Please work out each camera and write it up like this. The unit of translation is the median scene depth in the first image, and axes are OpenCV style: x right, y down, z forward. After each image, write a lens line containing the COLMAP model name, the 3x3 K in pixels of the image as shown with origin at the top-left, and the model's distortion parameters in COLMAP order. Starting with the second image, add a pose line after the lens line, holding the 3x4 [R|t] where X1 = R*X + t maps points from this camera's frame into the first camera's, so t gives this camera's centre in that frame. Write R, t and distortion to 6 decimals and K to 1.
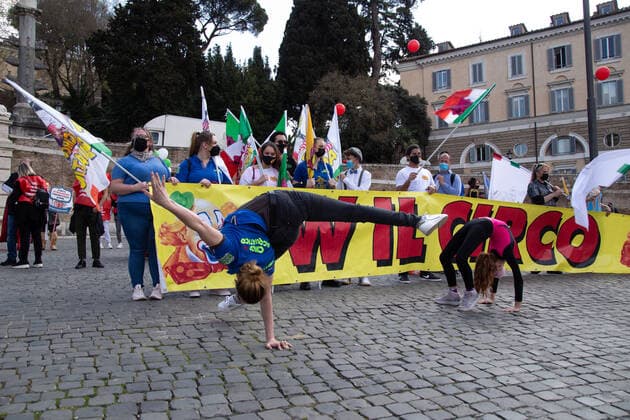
lens RADIAL K [[468.2, 0, 299.0], [0, 468.2, 210.3], [0, 0, 1]] dist [-0.038318, 0.006167]
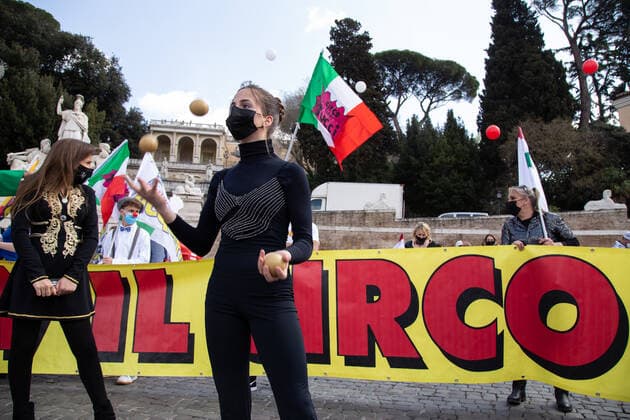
lens RADIAL K [[423.8, 0, 312.0], [0, 423.8, 212.9], [0, 0, 1]] dist [-0.122824, 0.062218]
pose [[0.858522, -0.074589, -0.507322, 0.096681], [0.006392, 0.990844, -0.134863, 0.000705], [0.512736, 0.112540, 0.851138, 0.072219]]
